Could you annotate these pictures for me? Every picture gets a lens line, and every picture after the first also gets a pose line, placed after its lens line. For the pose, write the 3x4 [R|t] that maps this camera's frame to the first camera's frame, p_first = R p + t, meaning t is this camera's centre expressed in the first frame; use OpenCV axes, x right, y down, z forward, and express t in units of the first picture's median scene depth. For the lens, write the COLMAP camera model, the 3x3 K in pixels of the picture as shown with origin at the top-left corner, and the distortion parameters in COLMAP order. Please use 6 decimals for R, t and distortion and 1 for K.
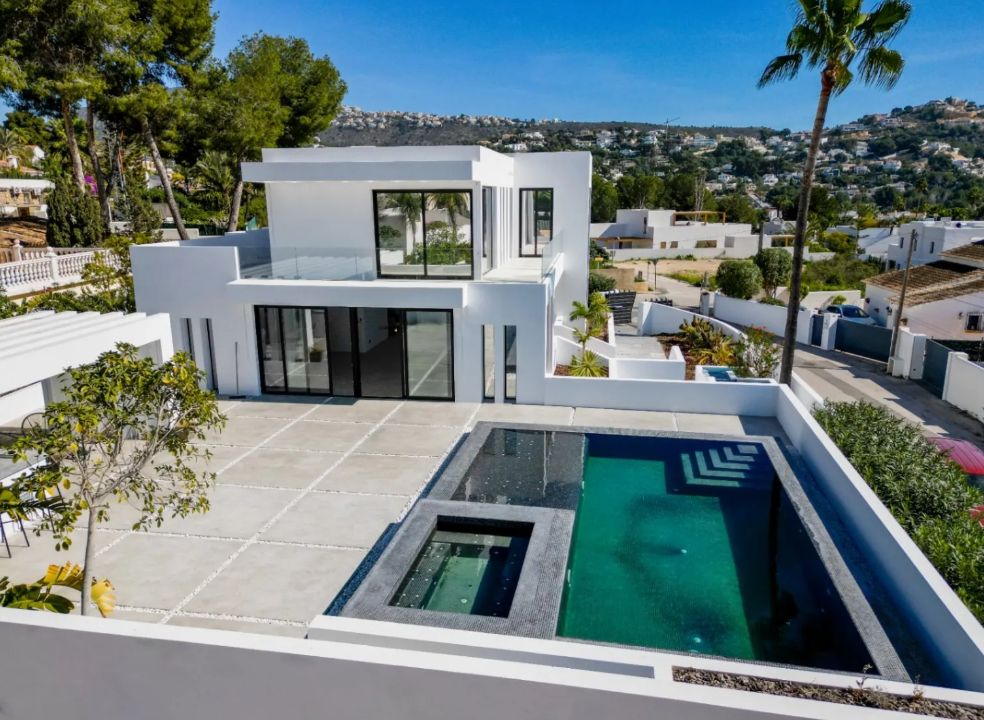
lens RADIAL K [[703.1, 0, 492.2], [0, 703.1, 369.3], [0, 0, 1]] dist [0.027710, -0.019178]
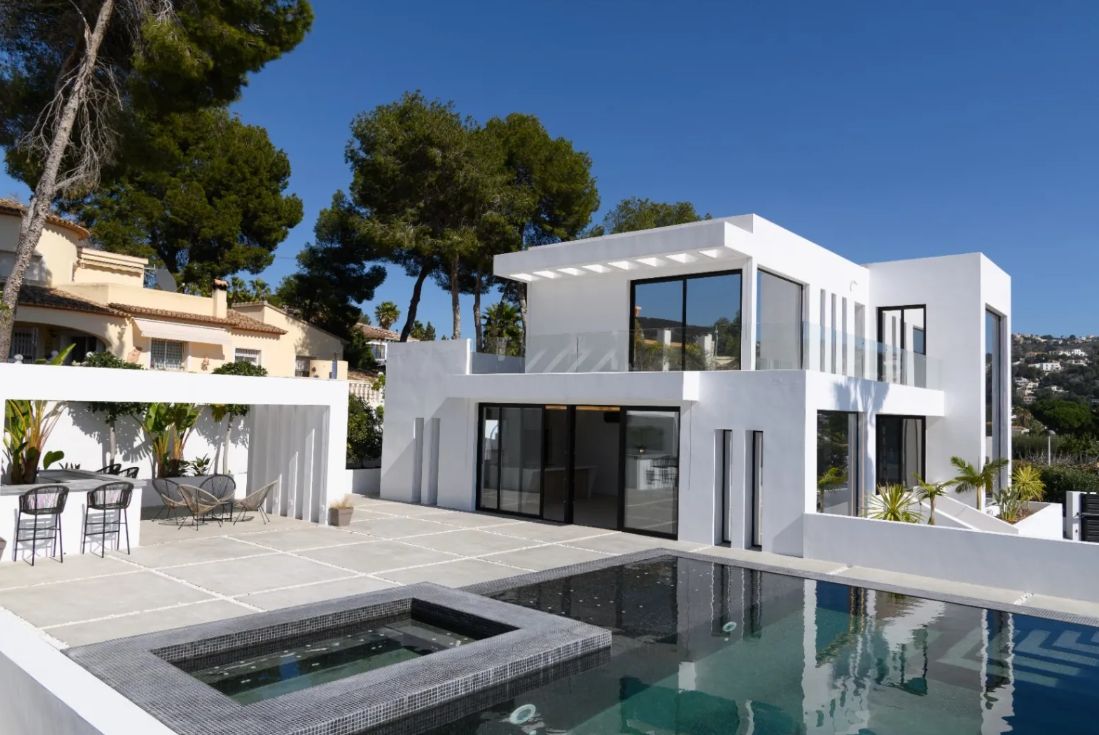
lens RADIAL K [[767.3, 0, 546.6], [0, 767.3, 370.6], [0, 0, 1]] dist [0.013911, -0.018952]
pose [[0.855151, 0.000752, -0.518378, 0.037756], [-0.155202, 0.954498, -0.254648, 0.016428], [0.494599, 0.298216, 0.816357, 0.041513]]
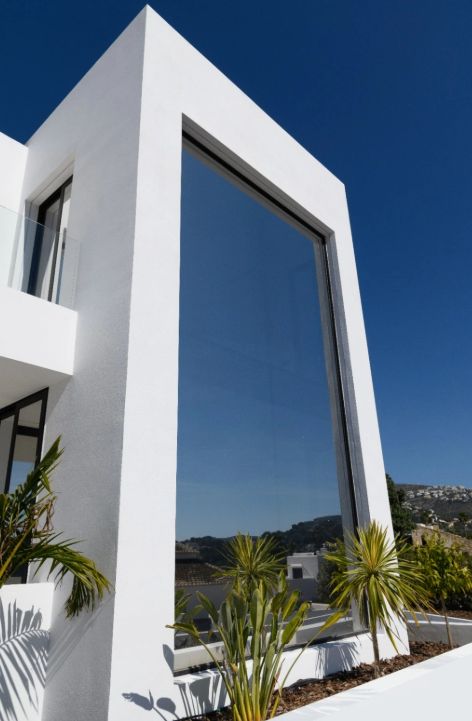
lens RADIAL K [[501.1, 0, 232.2], [0, 501.1, 359.5], [0, 0, 1]] dist [-0.001950, -0.000940]
pose [[0.824267, -0.229573, -0.517572, 0.056393], [-0.111128, 0.830738, -0.545458, -0.013671], [0.555189, 0.507120, 0.659238, 0.216304]]
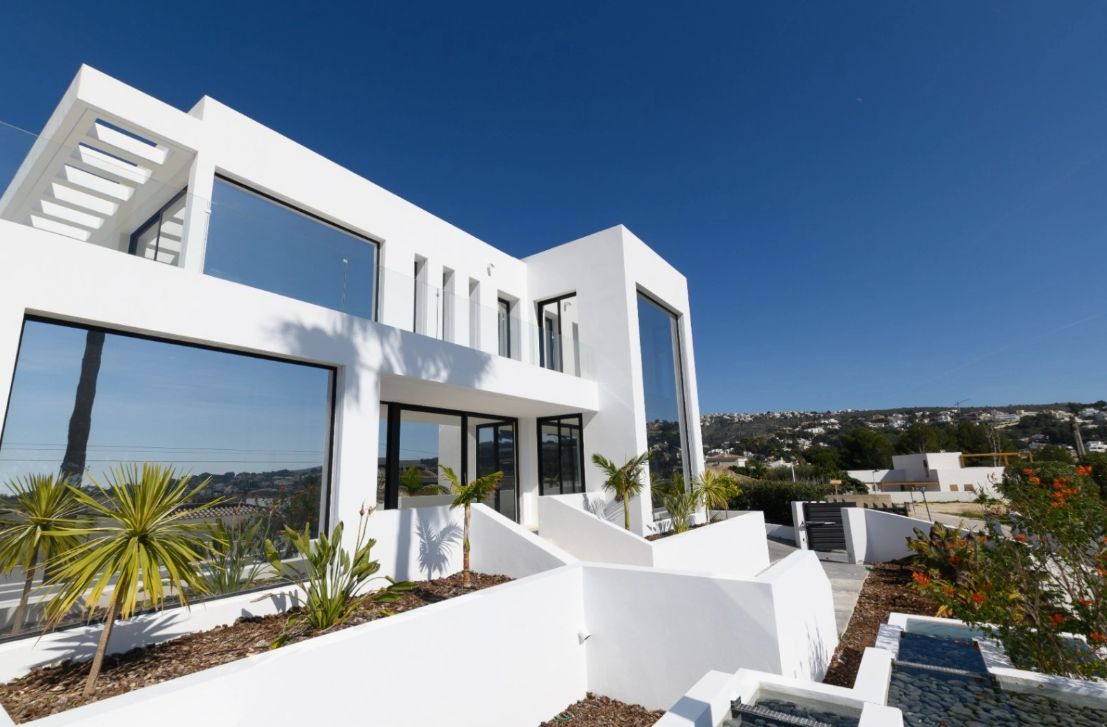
lens RADIAL K [[498.9, 0, 538.1], [0, 498.9, 368.2], [0, 0, 1]] dist [-0.003373, 0.000206]
pose [[0.888478, -0.115592, -0.444123, 0.058244], [-0.088606, 0.906341, -0.413152, 0.000701], [0.450284, 0.406428, 0.795022, 0.149324]]
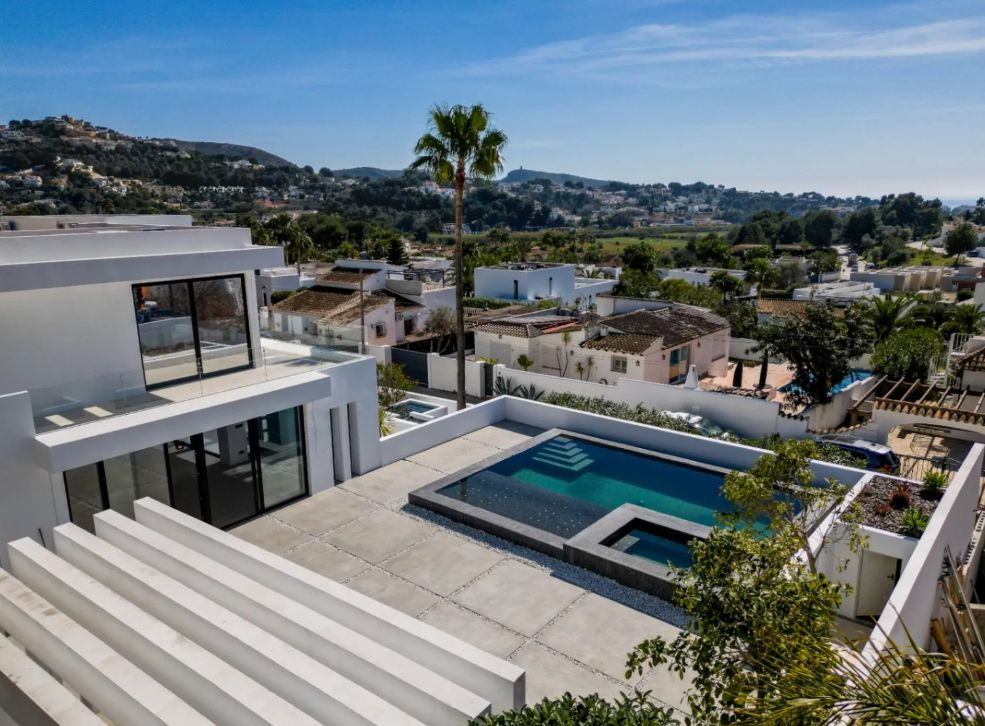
lens RADIAL K [[703.8, 0, 496.3], [0, 703.8, 367.5], [0, 0, 1]] dist [0.027710, -0.019178]
pose [[0.480725, -0.197866, 0.854256, -0.117561], [0.217386, 0.970689, 0.102502, -0.027044], [-0.849498, 0.136428, 0.509647, 0.044112]]
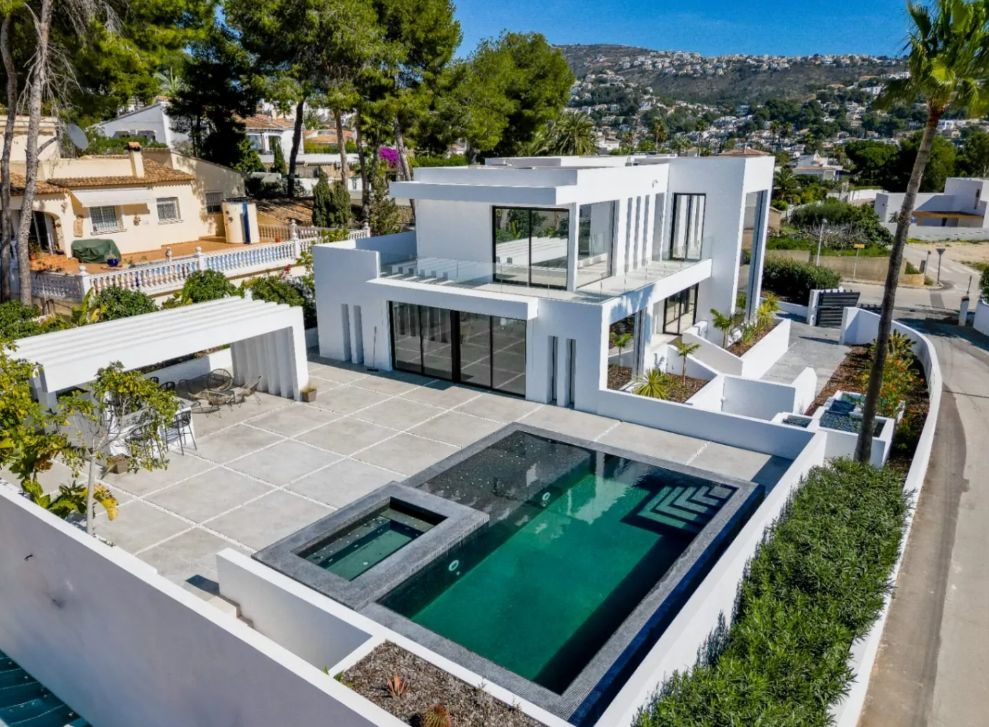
lens RADIAL K [[706.7, 0, 495.2], [0, 706.7, 363.2], [0, 0, 1]] dist [0.027710, -0.019178]
pose [[0.907387, 0.123272, -0.401812, 0.057484], [-0.101389, 0.991987, 0.075373, -0.015046], [0.407884, -0.027653, 0.912615, -0.010312]]
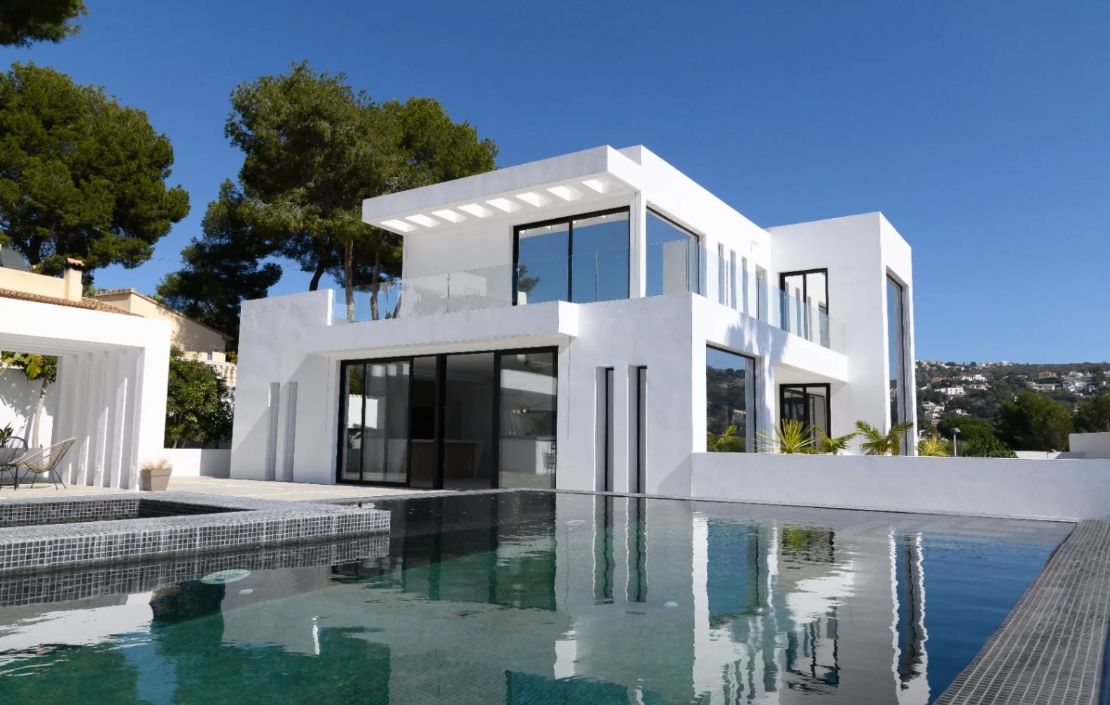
lens RADIAL K [[778.5, 0, 556.1], [0, 778.5, 358.2], [0, 0, 1]] dist [0.007497, -0.007510]
pose [[0.905867, -0.027585, -0.422663, 0.038589], [-0.120110, 0.940186, -0.318784, 0.024445], [0.406176, 0.339542, 0.848371, 0.061772]]
